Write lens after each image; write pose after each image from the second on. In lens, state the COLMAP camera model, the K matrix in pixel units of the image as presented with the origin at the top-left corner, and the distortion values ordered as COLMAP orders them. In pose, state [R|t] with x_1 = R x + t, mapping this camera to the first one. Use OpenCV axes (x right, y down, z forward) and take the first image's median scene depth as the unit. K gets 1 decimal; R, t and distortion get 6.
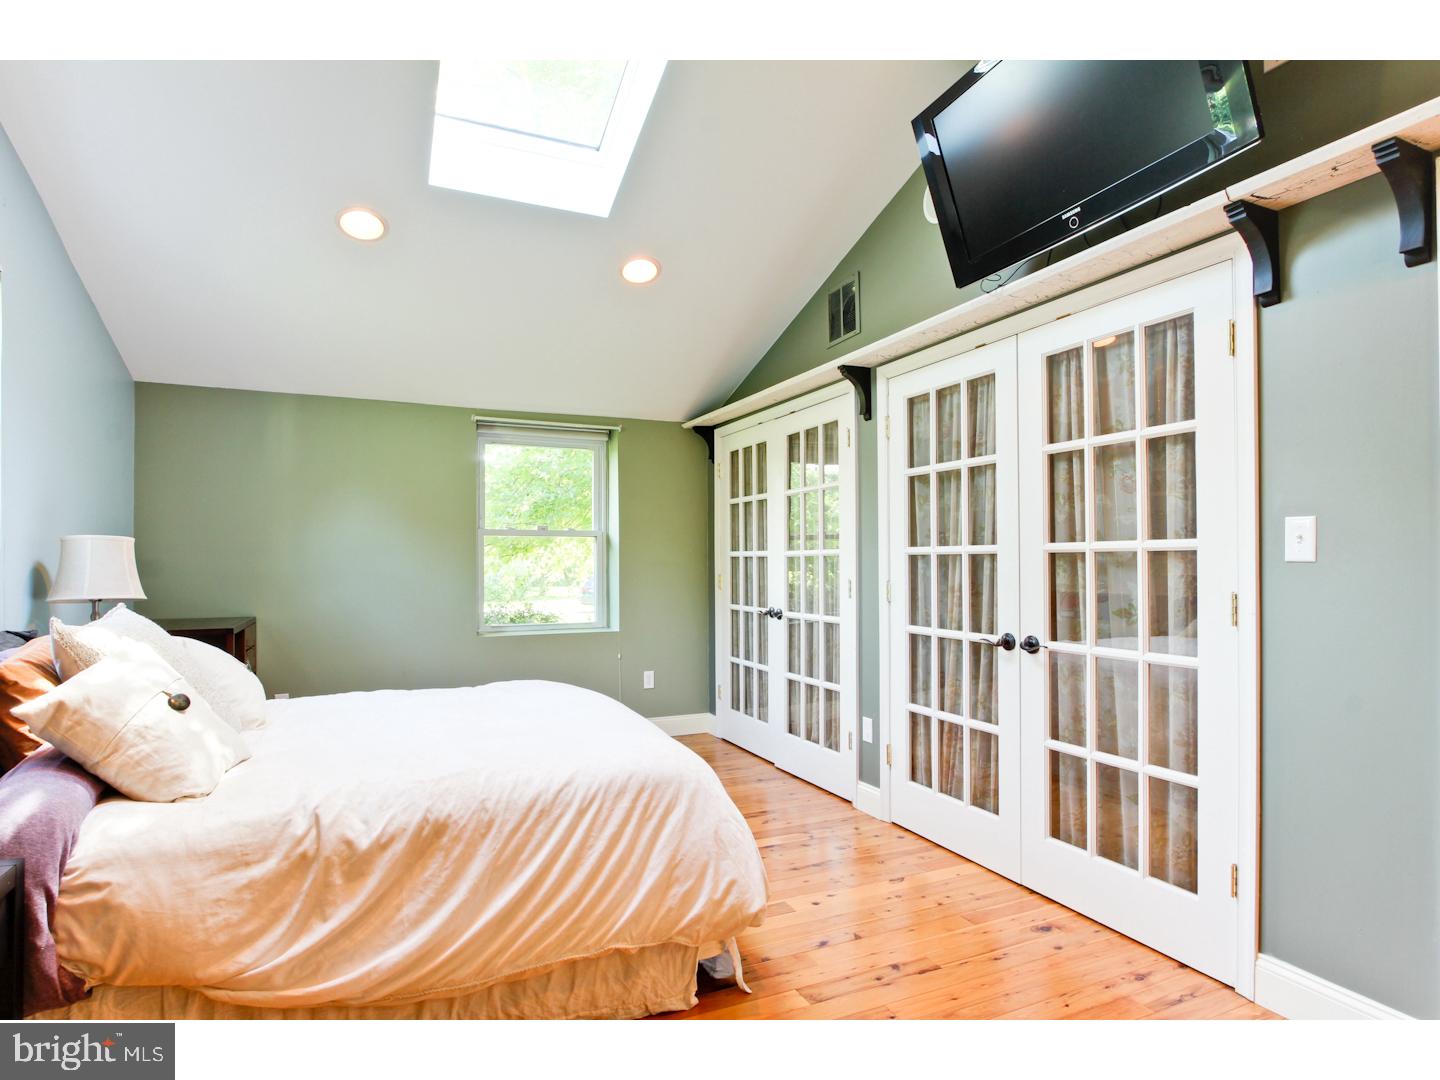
lens RADIAL K [[762.6, 0, 712.2], [0, 762.6, 548.7], [0, 0, 1]] dist [-0.005415, -0.000870]
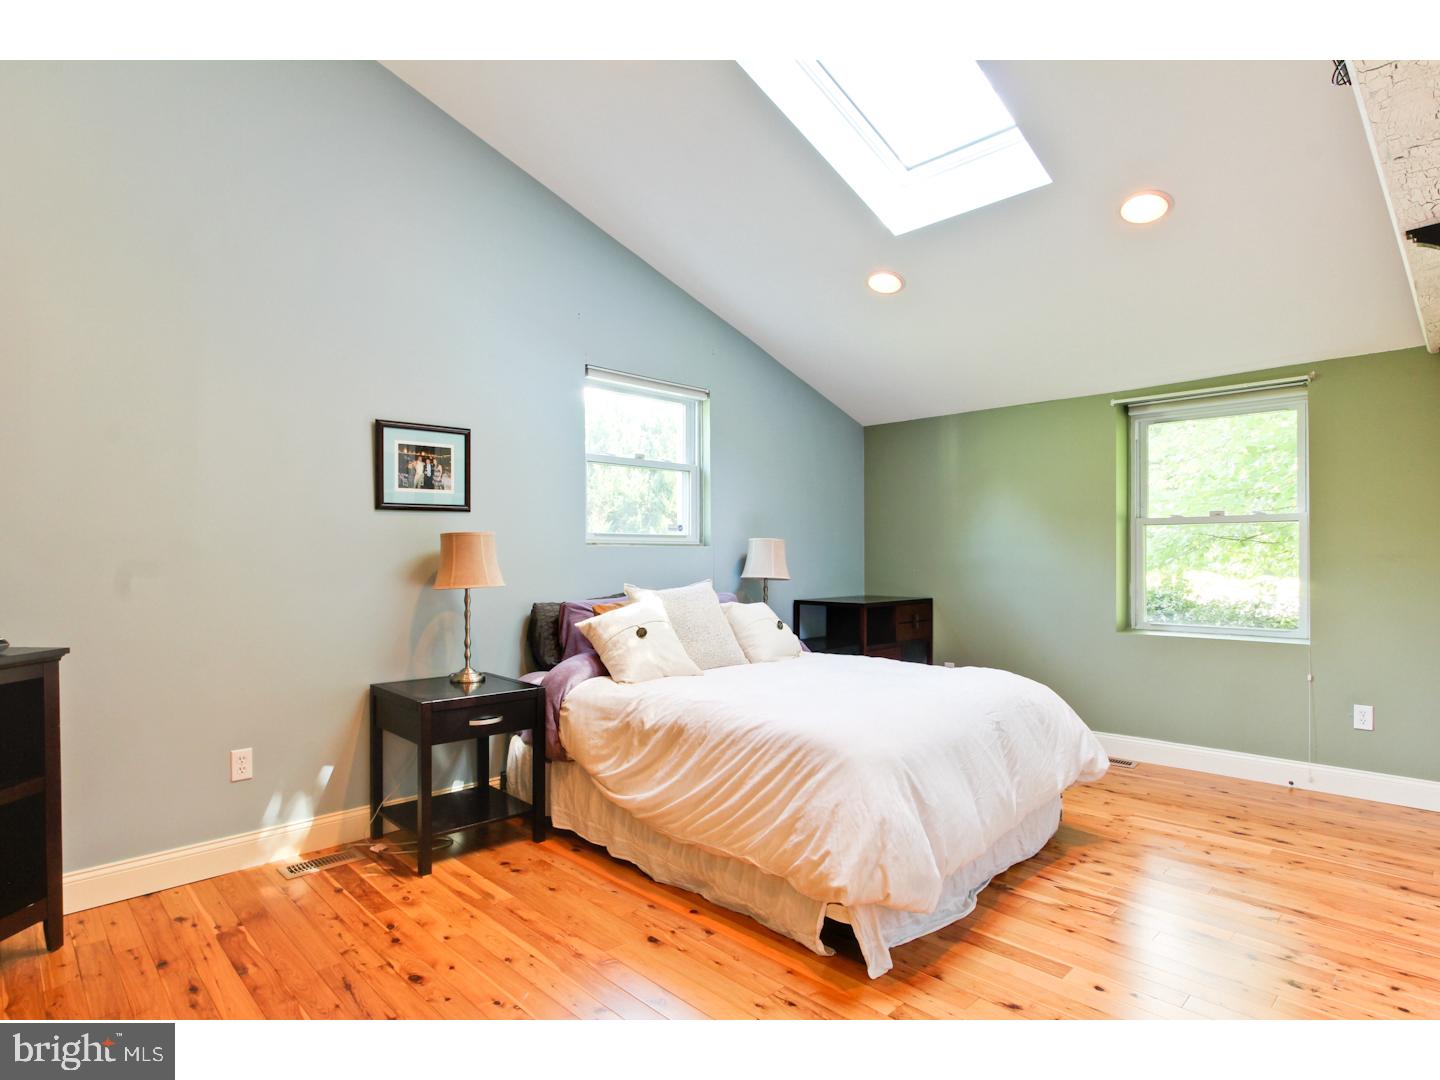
lens RADIAL K [[762.6, 0, 709.7], [0, 762.6, 547.5], [0, 0, 1]] dist [-0.005415, -0.000870]
pose [[0.348583, -0.011420, -0.937208, 1.056619], [0.020184, 0.999785, -0.004675, 0.009409], [0.937061, -0.017287, 0.348738, 0.511283]]
